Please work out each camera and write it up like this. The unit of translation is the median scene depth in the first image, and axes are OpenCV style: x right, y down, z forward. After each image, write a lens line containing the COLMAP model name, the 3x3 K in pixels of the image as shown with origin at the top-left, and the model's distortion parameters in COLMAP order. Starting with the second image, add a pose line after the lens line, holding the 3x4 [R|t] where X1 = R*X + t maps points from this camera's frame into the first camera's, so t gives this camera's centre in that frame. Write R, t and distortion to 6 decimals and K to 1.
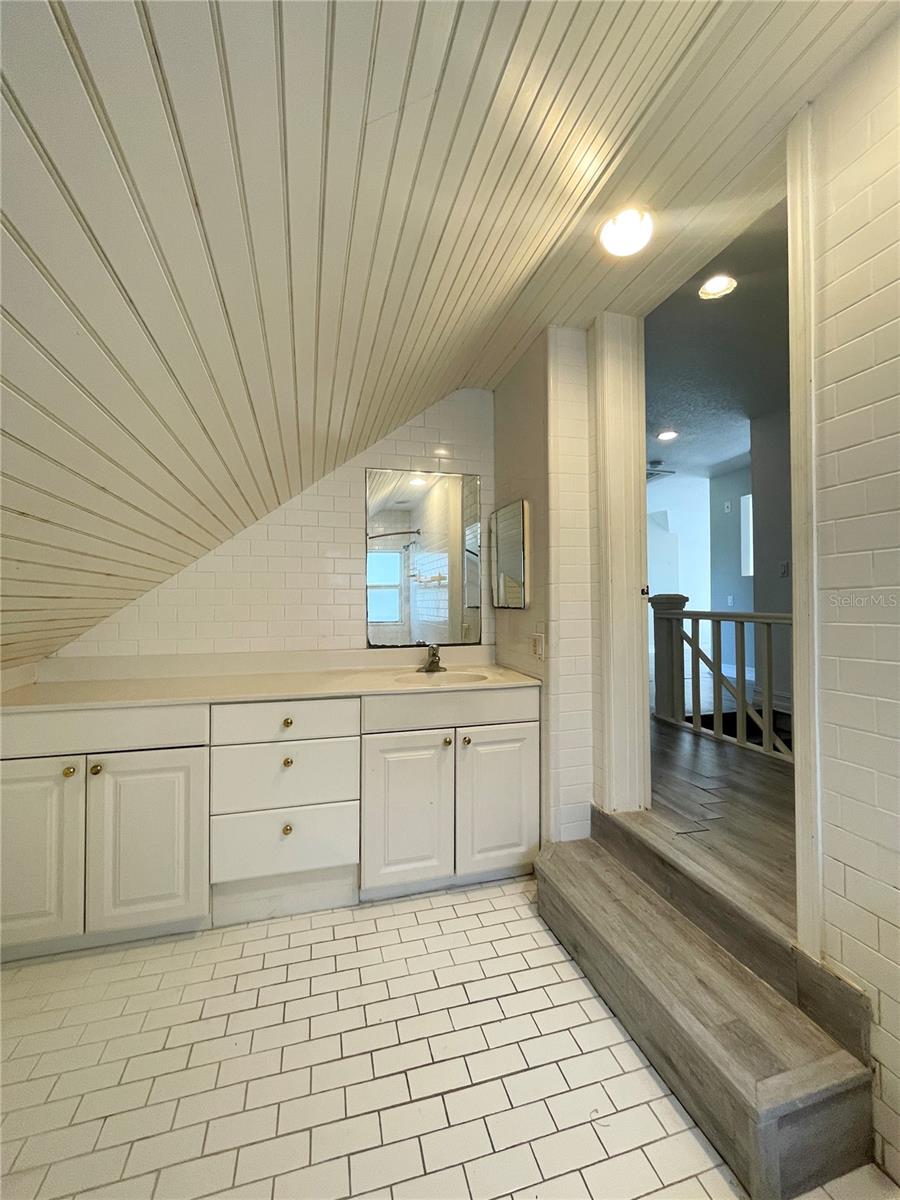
lens RADIAL K [[482.9, 0, 452.4], [0, 482.9, 596.4], [0, 0, 1]] dist [-0.006439, 0.000388]
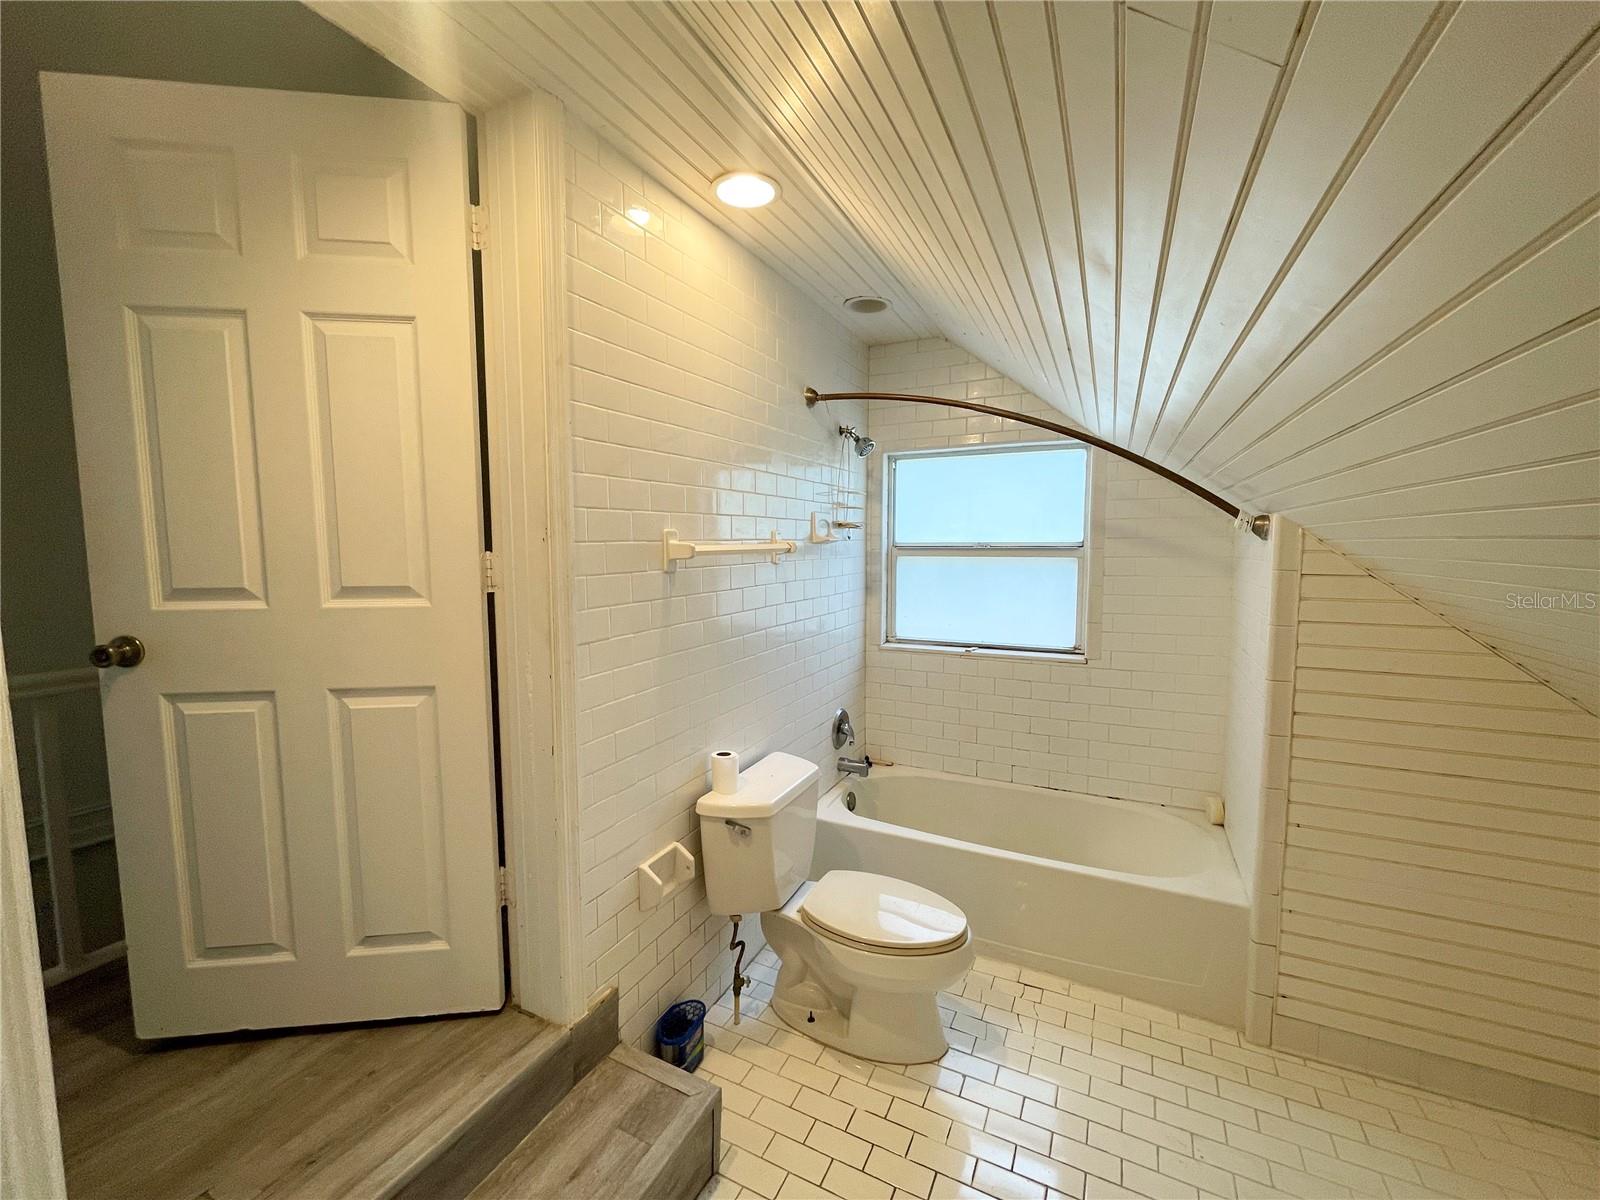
lens RADIAL K [[643.9, 0, 802.5], [0, 643.9, 602.4], [0, 0, 1]] dist [-0.006439, 0.000388]
pose [[-0.750627, -0.057046, 0.658259, -0.379014], [-0.010285, 0.997154, 0.074687, -0.181895], [-0.660646, 0.049292, -0.749077, 1.555747]]
